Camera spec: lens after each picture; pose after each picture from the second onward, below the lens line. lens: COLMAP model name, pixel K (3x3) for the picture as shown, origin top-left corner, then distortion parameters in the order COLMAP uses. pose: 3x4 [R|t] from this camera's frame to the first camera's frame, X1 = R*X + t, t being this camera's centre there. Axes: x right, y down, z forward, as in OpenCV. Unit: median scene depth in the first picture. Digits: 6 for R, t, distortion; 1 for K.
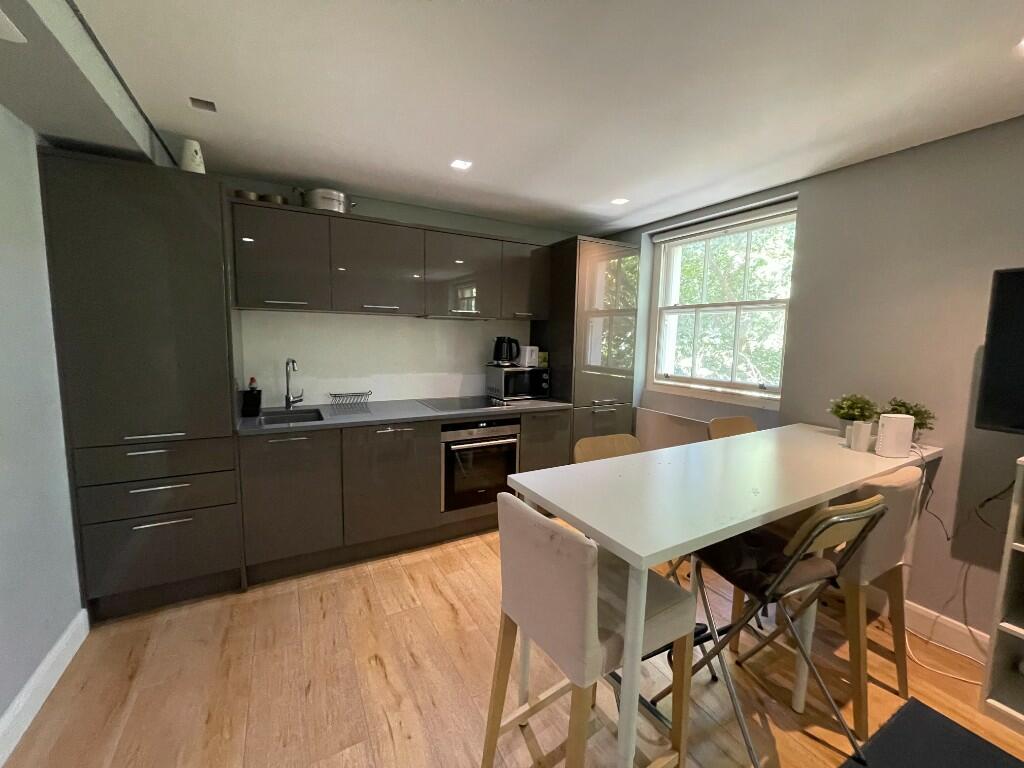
lens RADIAL K [[414.2, 0, 512.0], [0, 414.2, 384.0], [0, 0, 1]] dist [0.002310, 0.000287]
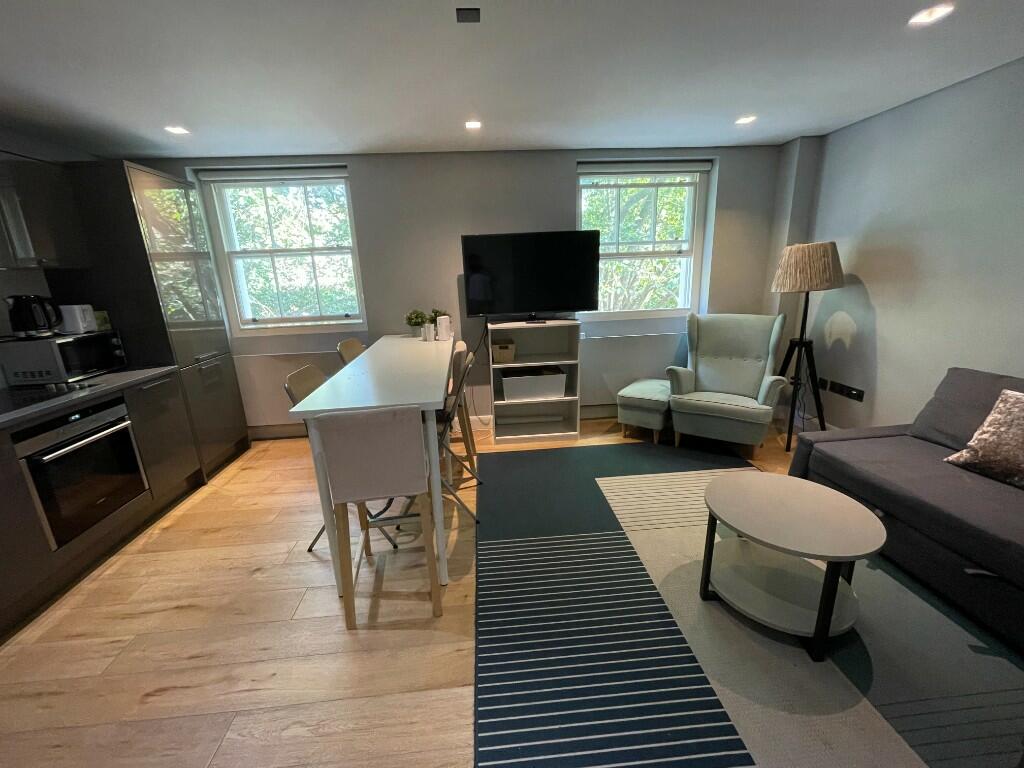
lens RADIAL K [[414.2, 0, 512.0], [0, 414.2, 384.0], [0, 0, 1]] dist [0.002310, 0.000287]
pose [[0.408488, -0.276110, 0.870000, -0.368668], [0.151638, 0.960433, 0.233612, -0.012711], [-0.900080, 0.036497, 0.434194, -0.024629]]
